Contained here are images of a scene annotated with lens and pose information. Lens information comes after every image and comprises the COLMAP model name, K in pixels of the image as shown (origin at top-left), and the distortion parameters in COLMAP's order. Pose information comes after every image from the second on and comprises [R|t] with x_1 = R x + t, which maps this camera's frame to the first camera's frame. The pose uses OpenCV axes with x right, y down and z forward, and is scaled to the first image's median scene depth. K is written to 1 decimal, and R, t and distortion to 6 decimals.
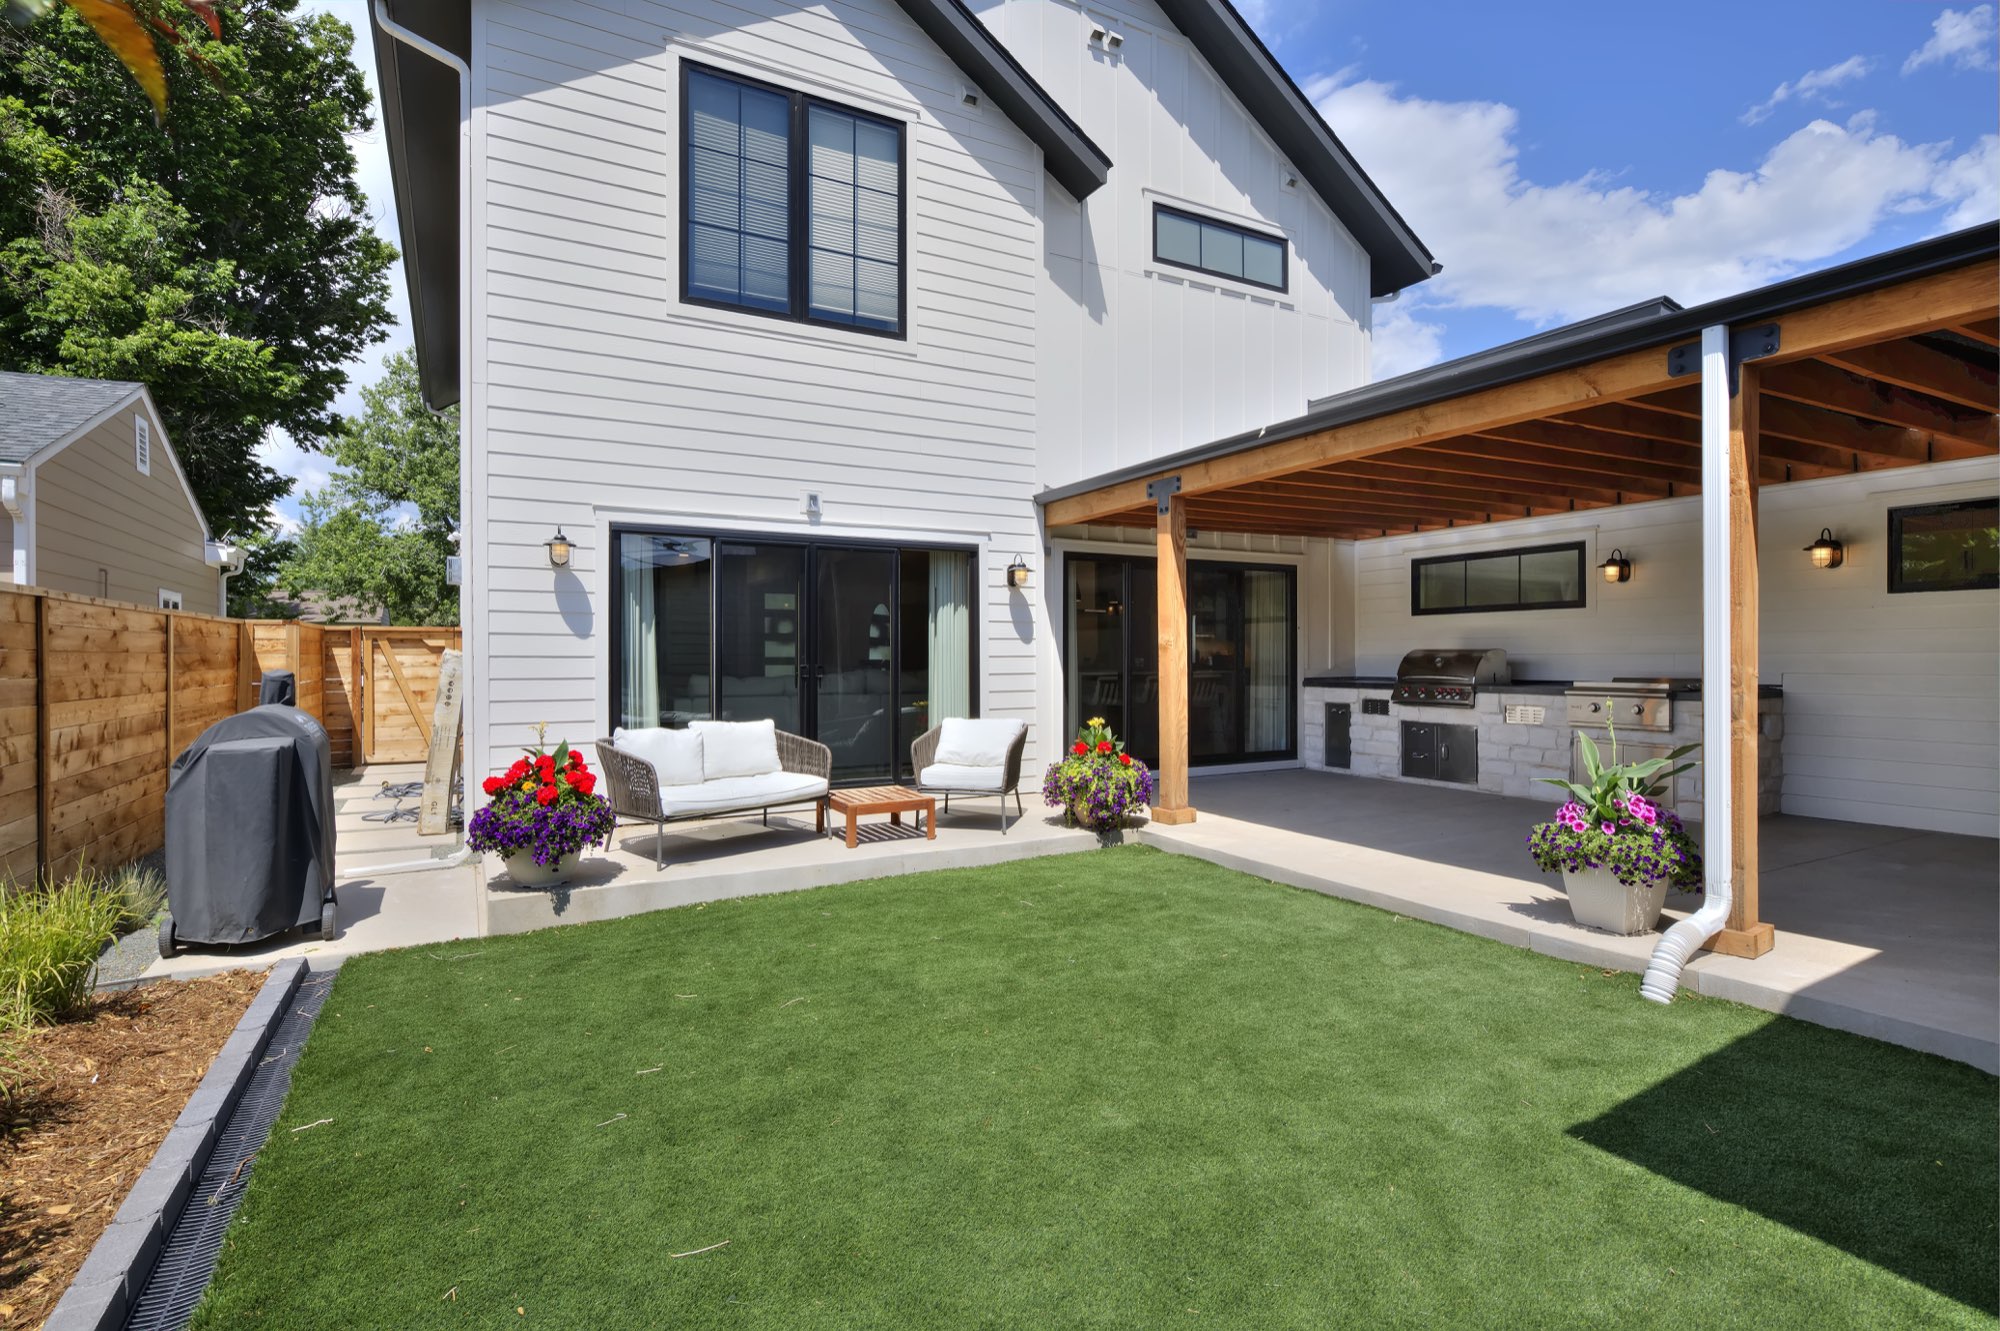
lens RADIAL K [[1023.7, 0, 986.7], [0, 1023.7, 660.3], [0, 0, 1]] dist [-0.002414, 0.000012]
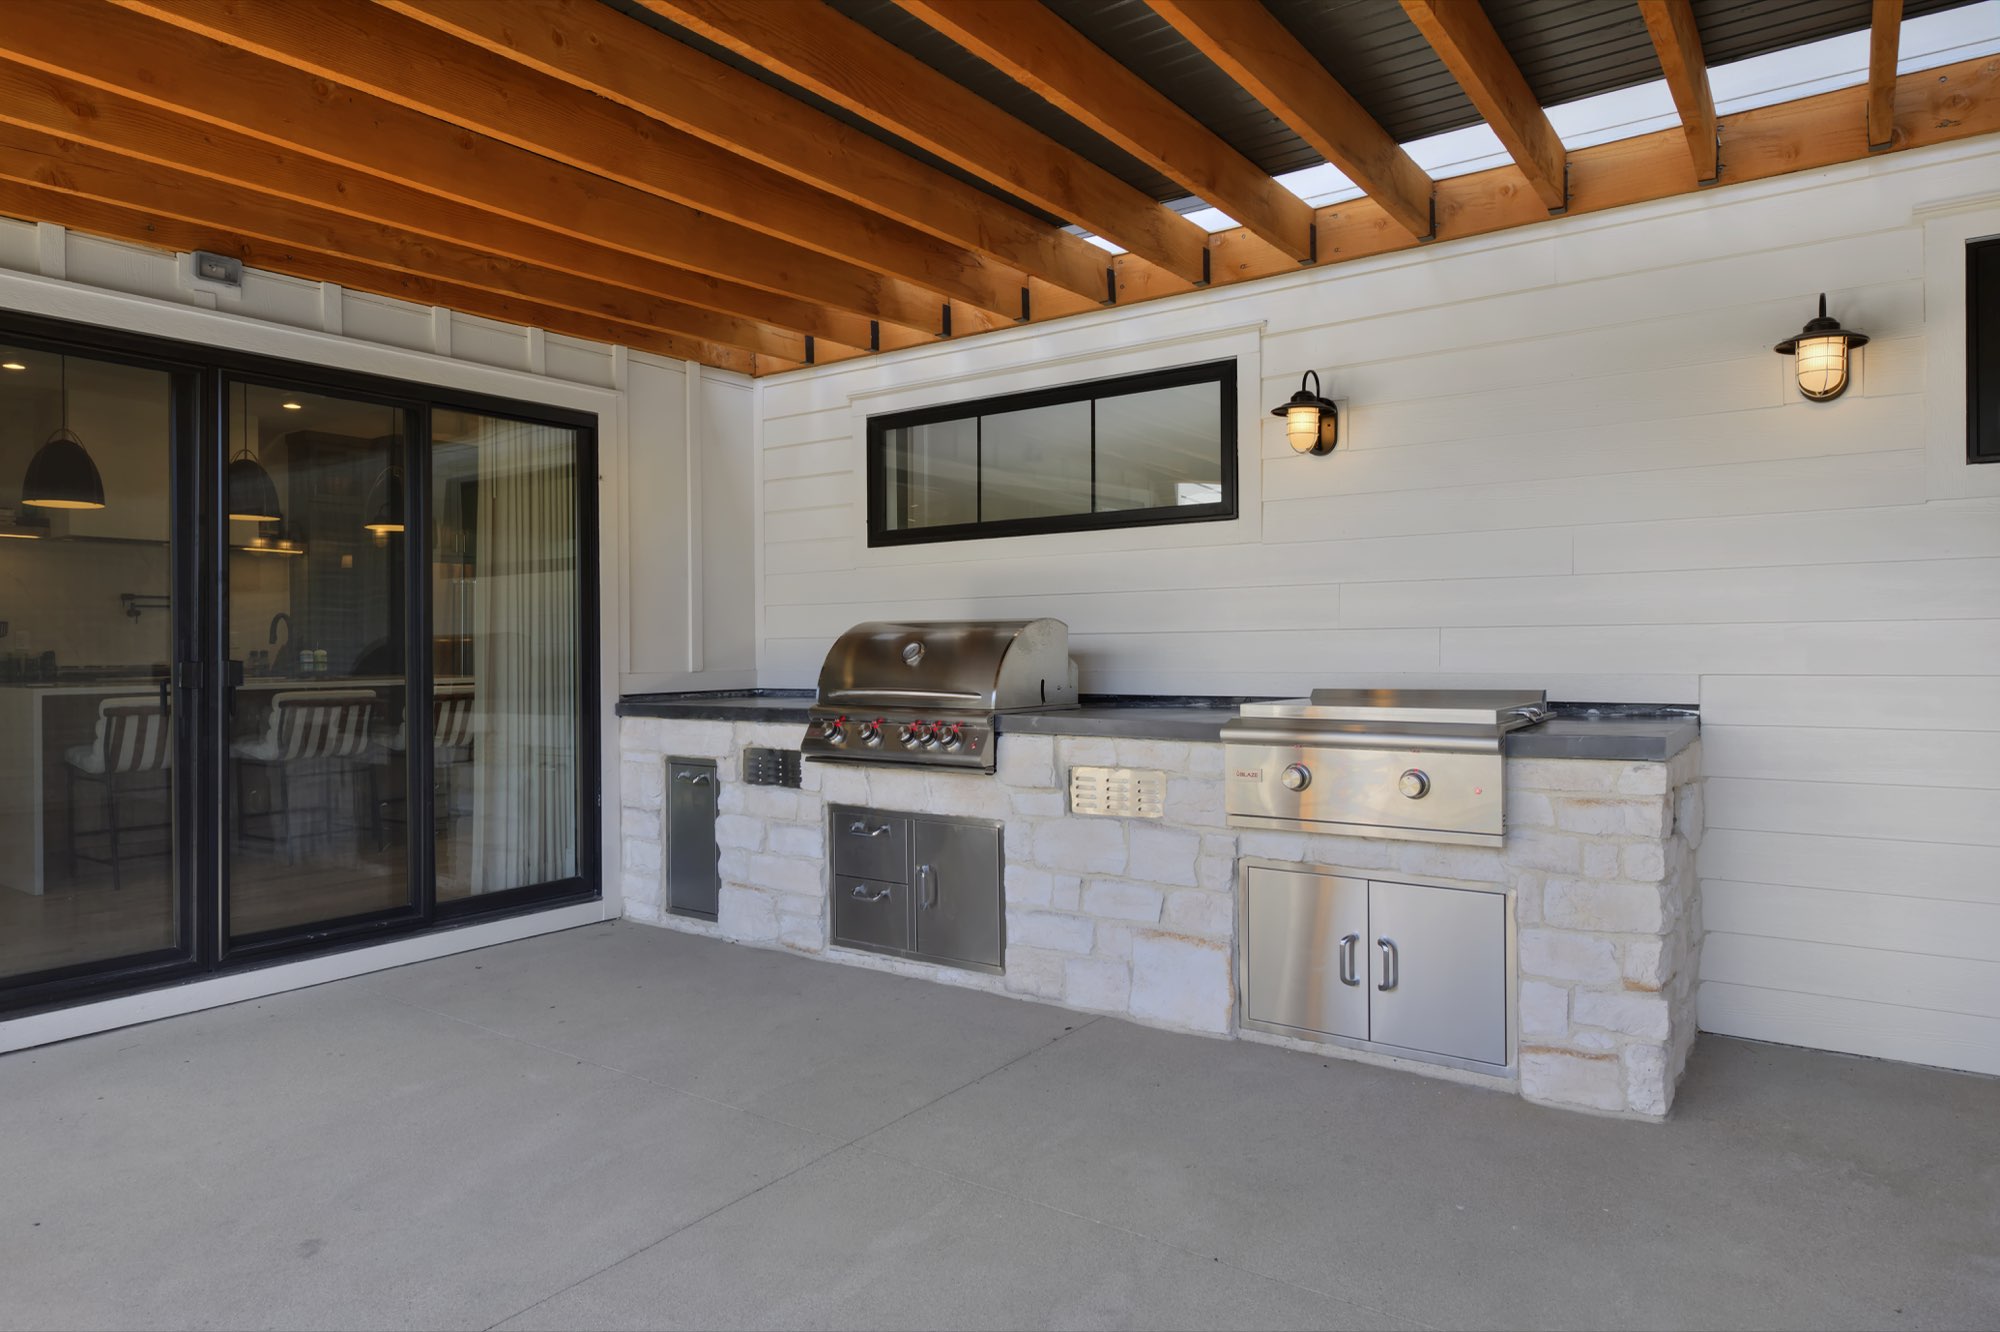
lens RADIAL K [[1219.9, 0, 985.8], [0, 1219.9, 625.7], [0, 0, 1]] dist [0.008189, 0.000343]
pose [[0.914057, 0.005509, 0.405548, 0.270750], [0.005762, 0.999630, -0.026568, 0.003657], [-0.405544, 0.026622, 0.913688, 0.548729]]
